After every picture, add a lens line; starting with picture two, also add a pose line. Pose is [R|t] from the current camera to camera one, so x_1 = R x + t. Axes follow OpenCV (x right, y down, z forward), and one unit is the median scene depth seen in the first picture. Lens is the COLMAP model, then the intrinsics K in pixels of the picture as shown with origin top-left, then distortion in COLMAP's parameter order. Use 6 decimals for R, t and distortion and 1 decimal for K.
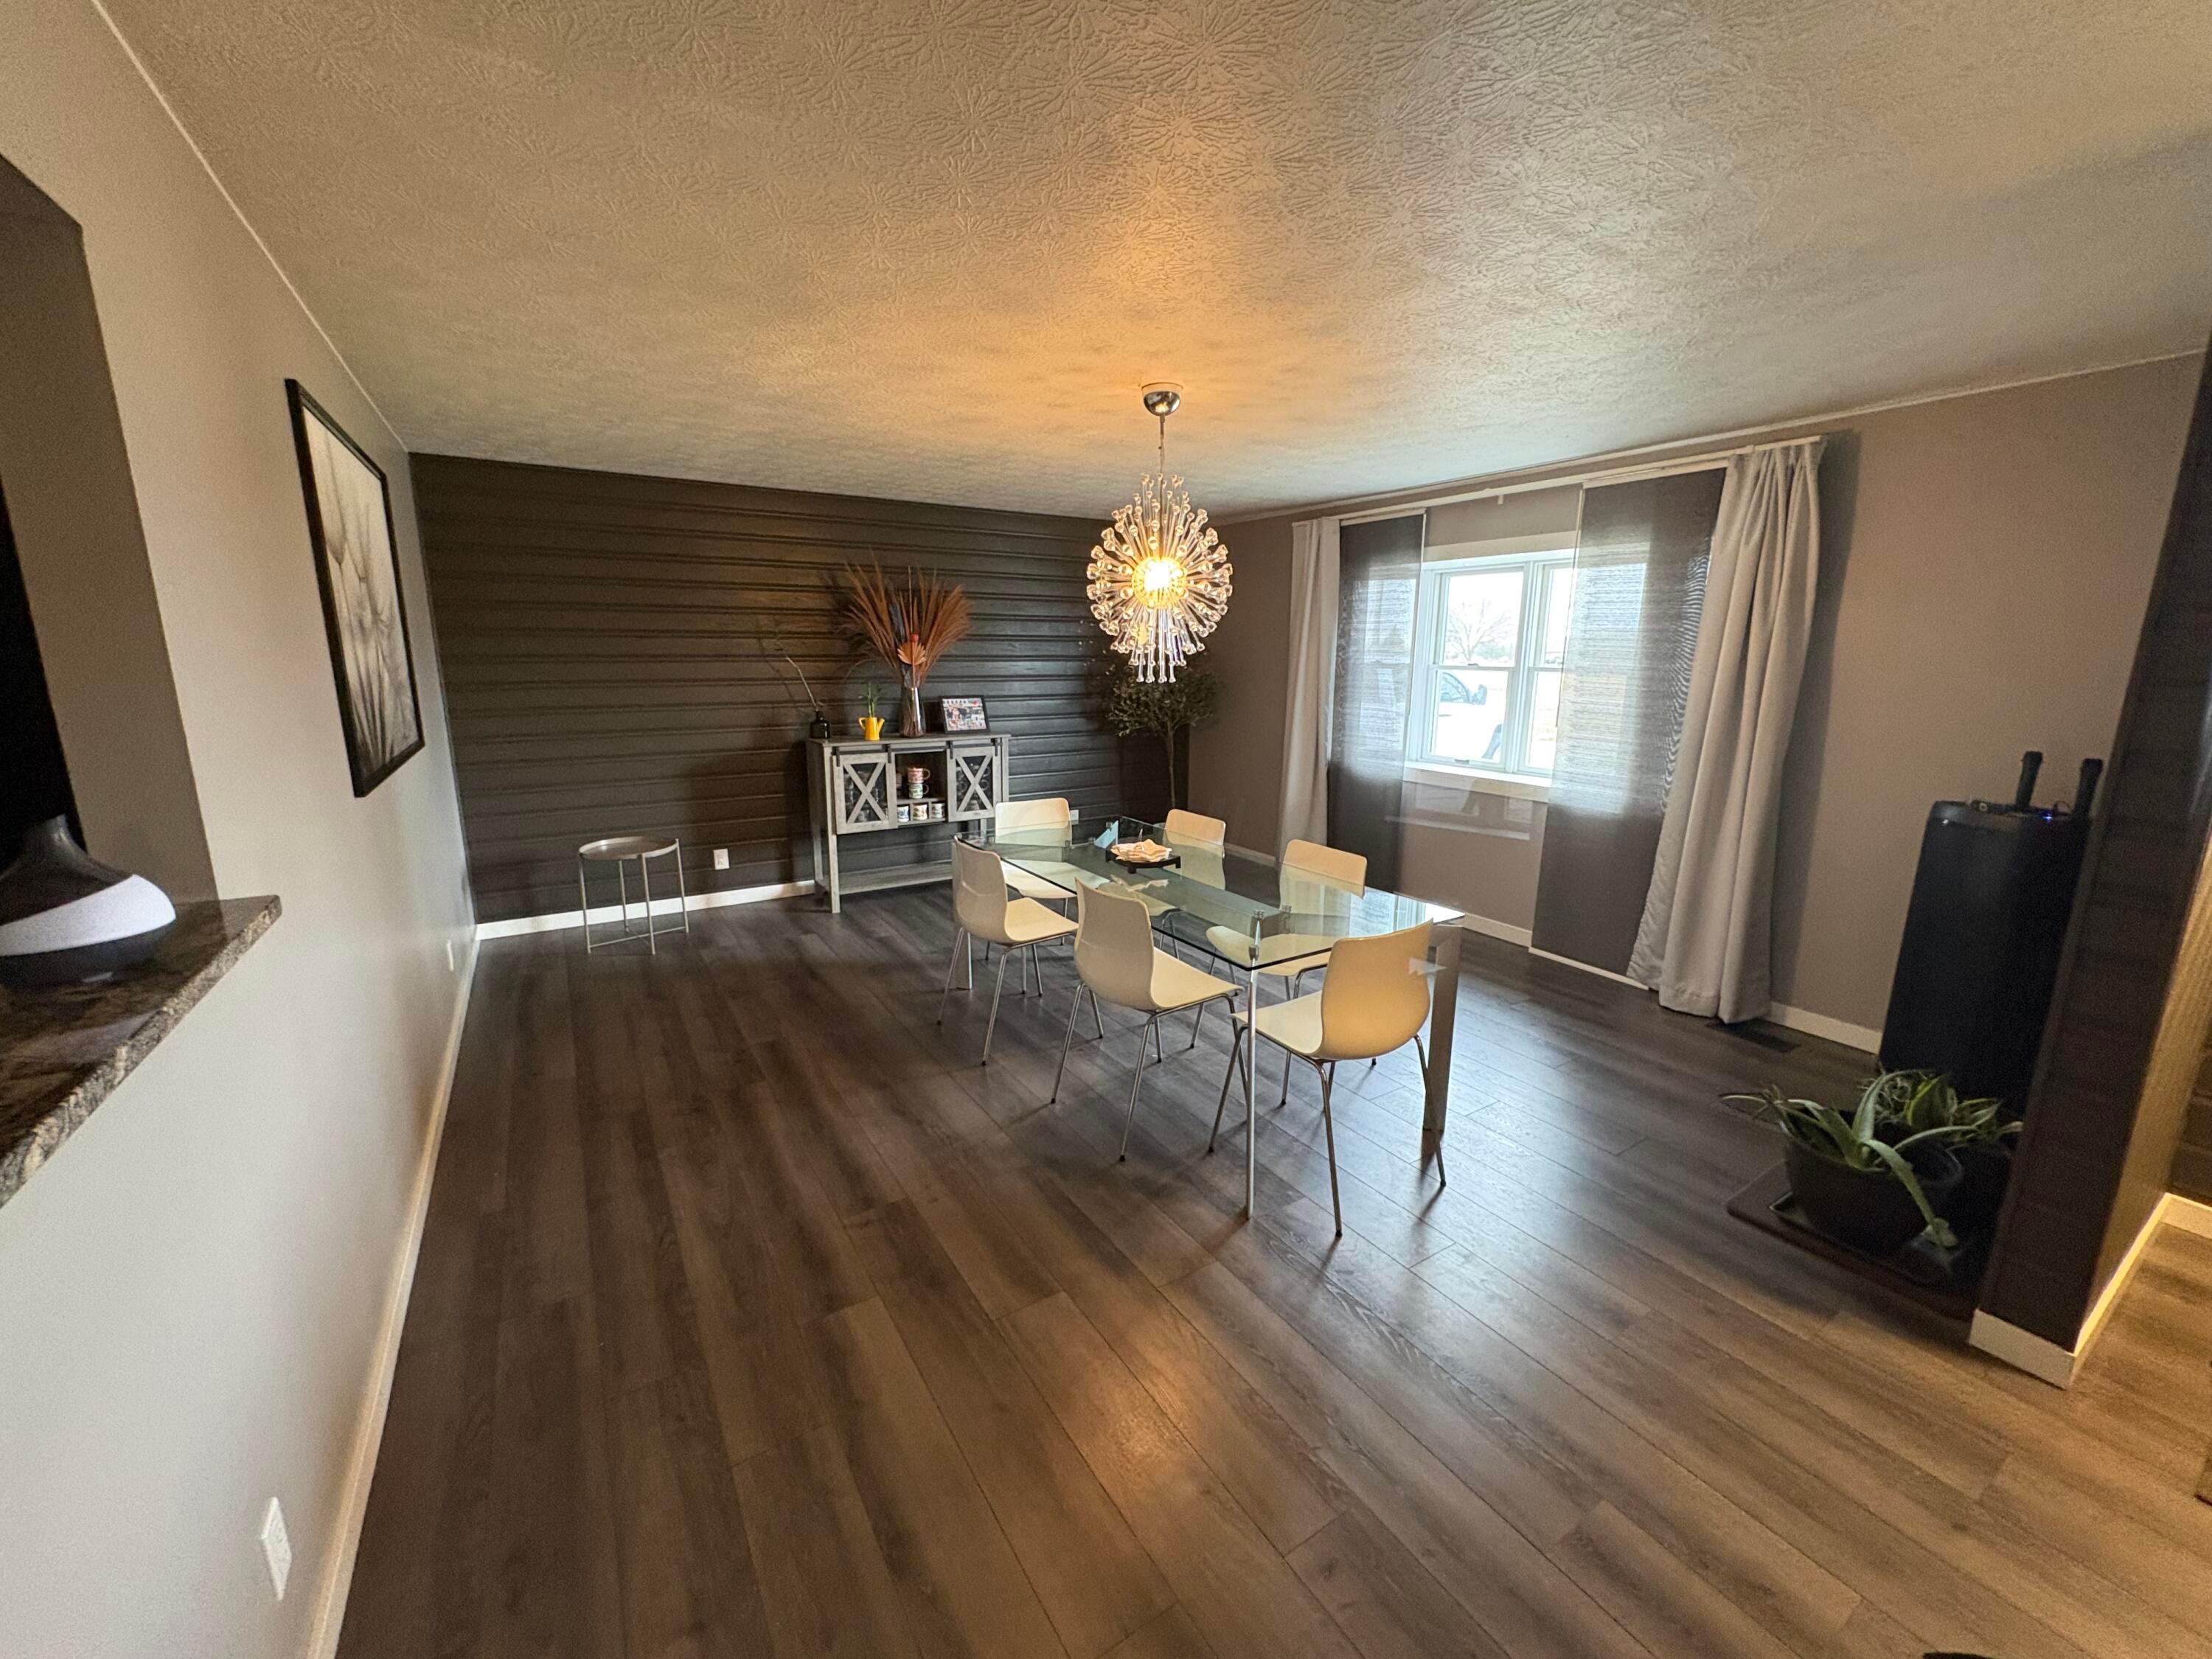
lens RADIAL K [[879.1, 0, 1106.0], [0, 879.1, 829.5], [0, 0, 1]] dist [-0.004808, 0.000241]
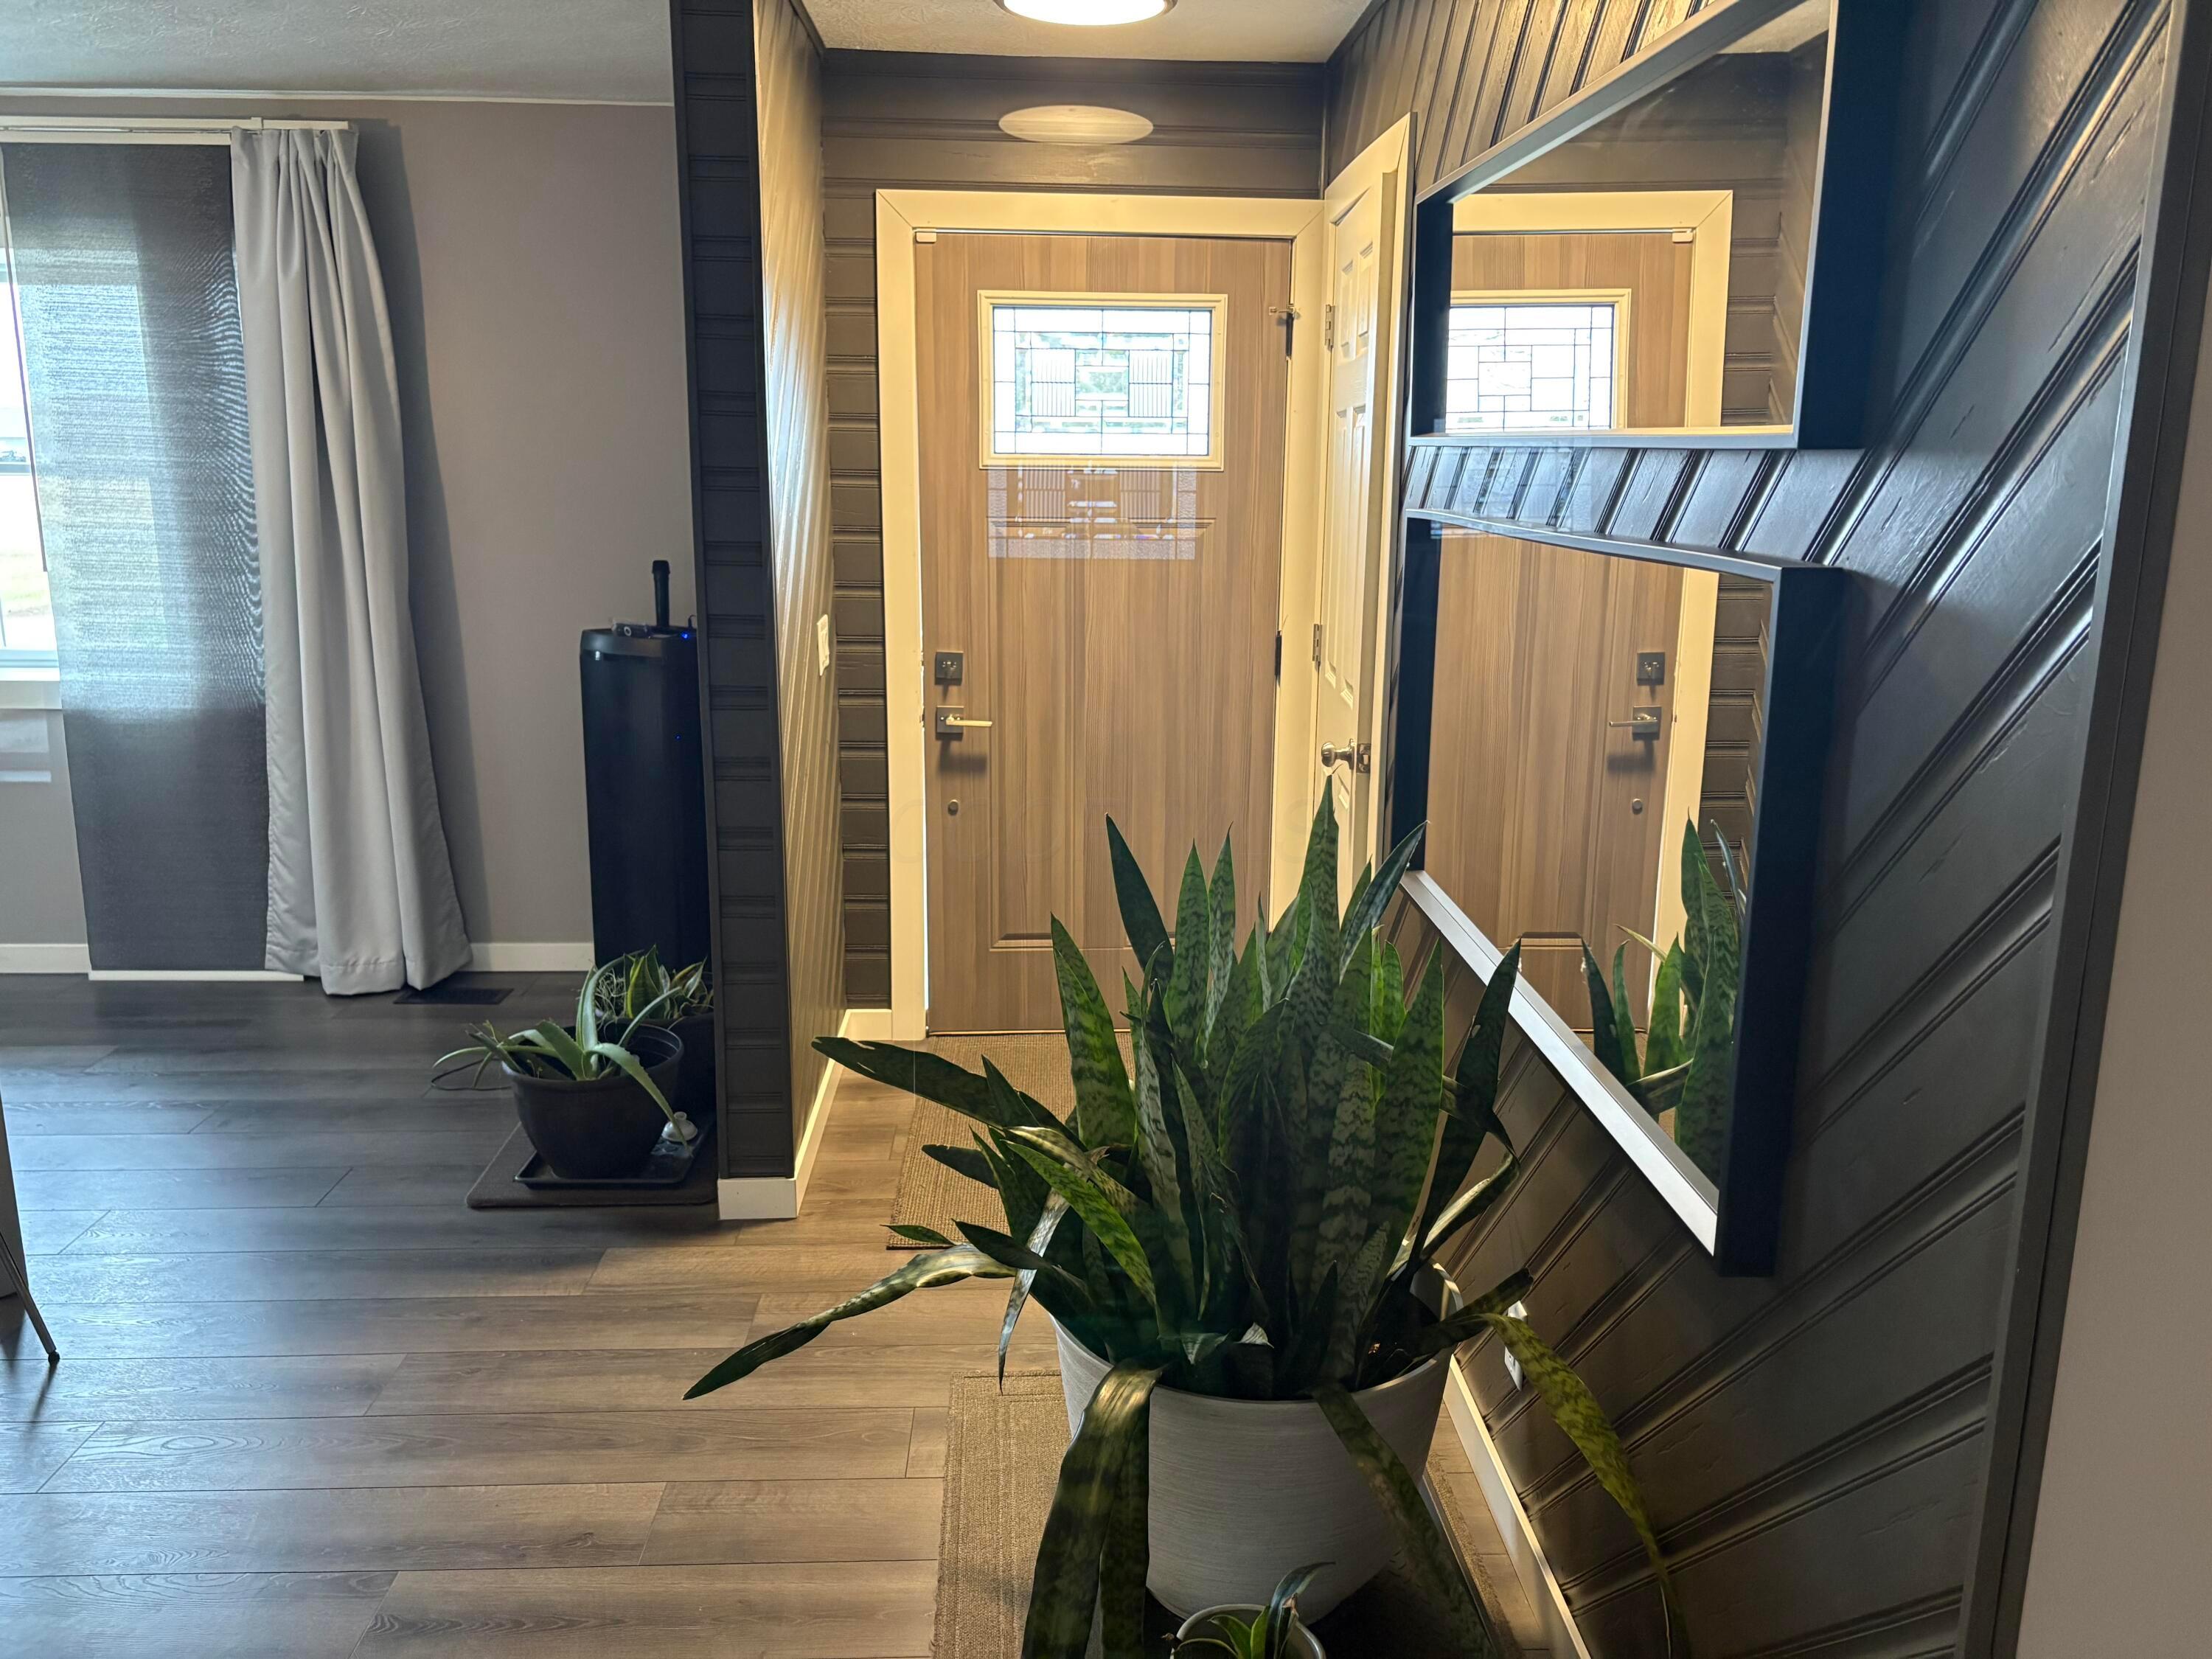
lens RADIAL K [[1670.9, 0, 1106.9], [0, 1670.9, 832.3], [0, 0, 1]] dist [0.062164, -0.073858]
pose [[0.504319, -0.190703, 0.842197, -0.107519], [0.166167, 0.978513, 0.122067, 0.032931], [-0.847379, 0.078385, 0.525171, -0.155609]]
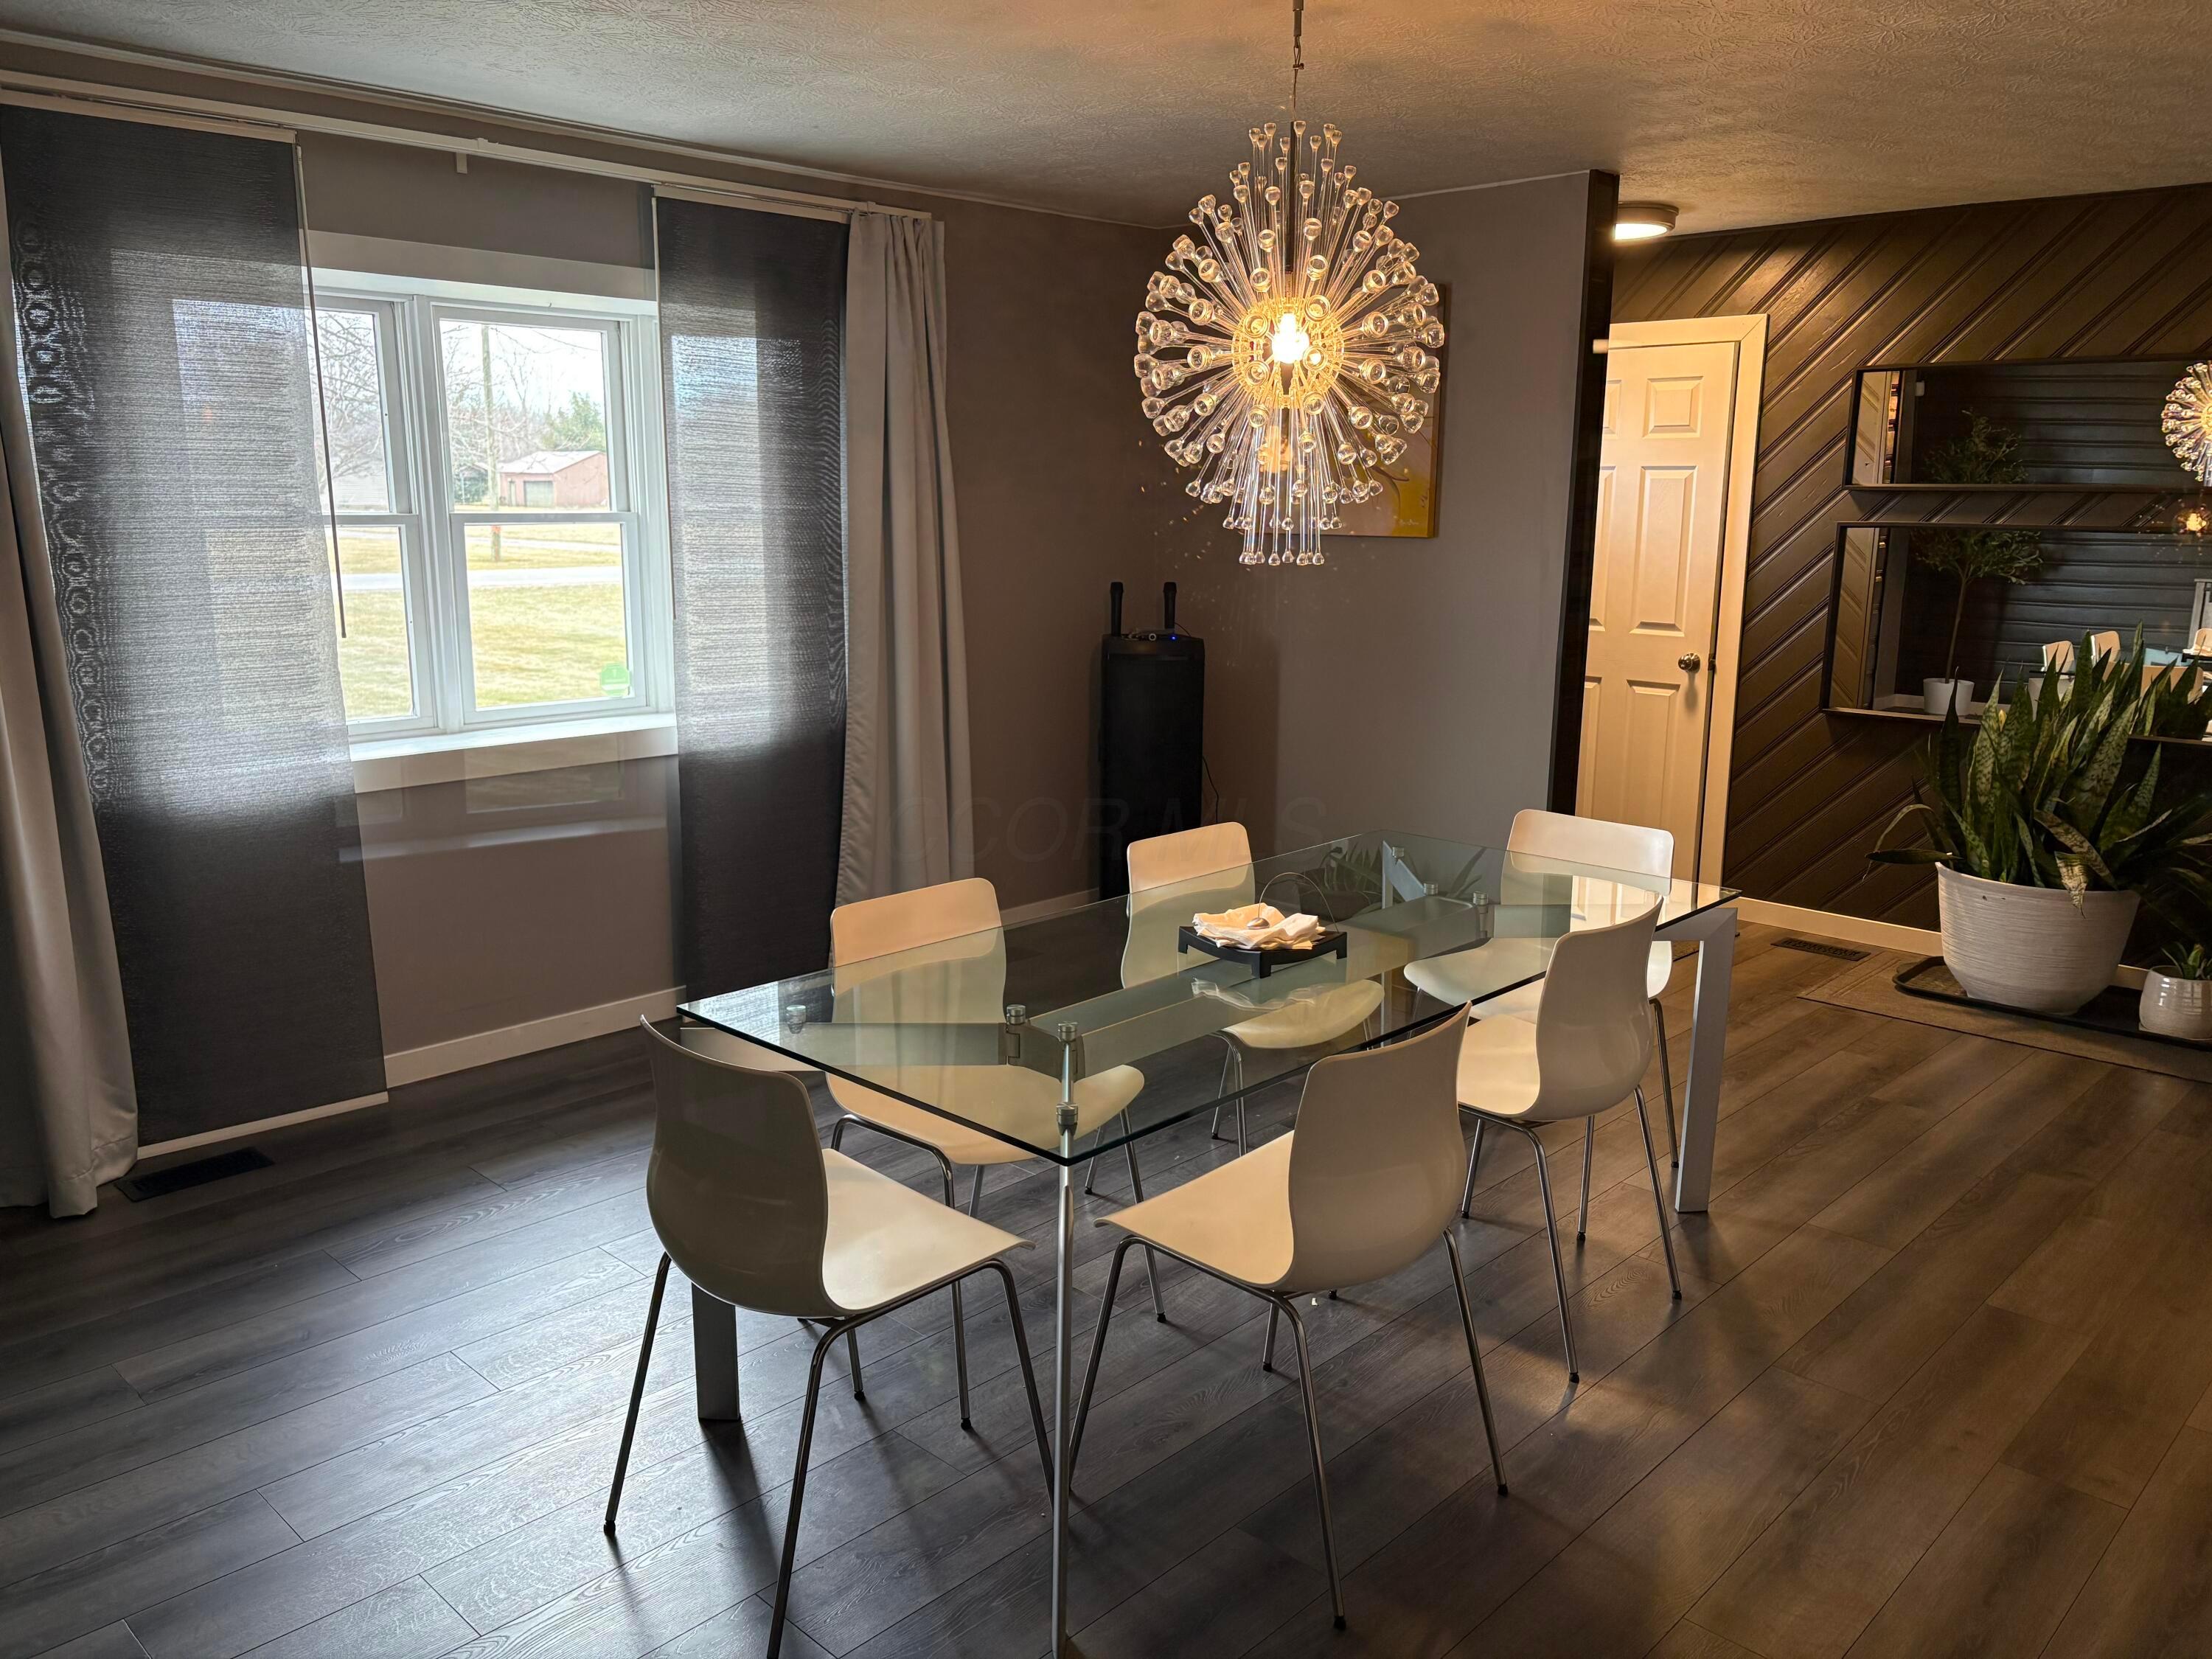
lens RADIAL K [[1679.6, 0, 1116.0], [0, 1679.6, 837.2], [0, 0, 1]] dist [0.035087, -0.029386]
pose [[-0.241939, -0.207638, 0.947814, -0.776679], [0.185962, 0.948803, 0.255324, -0.263198], [-0.952304, 0.238030, -0.190940, 1.230495]]
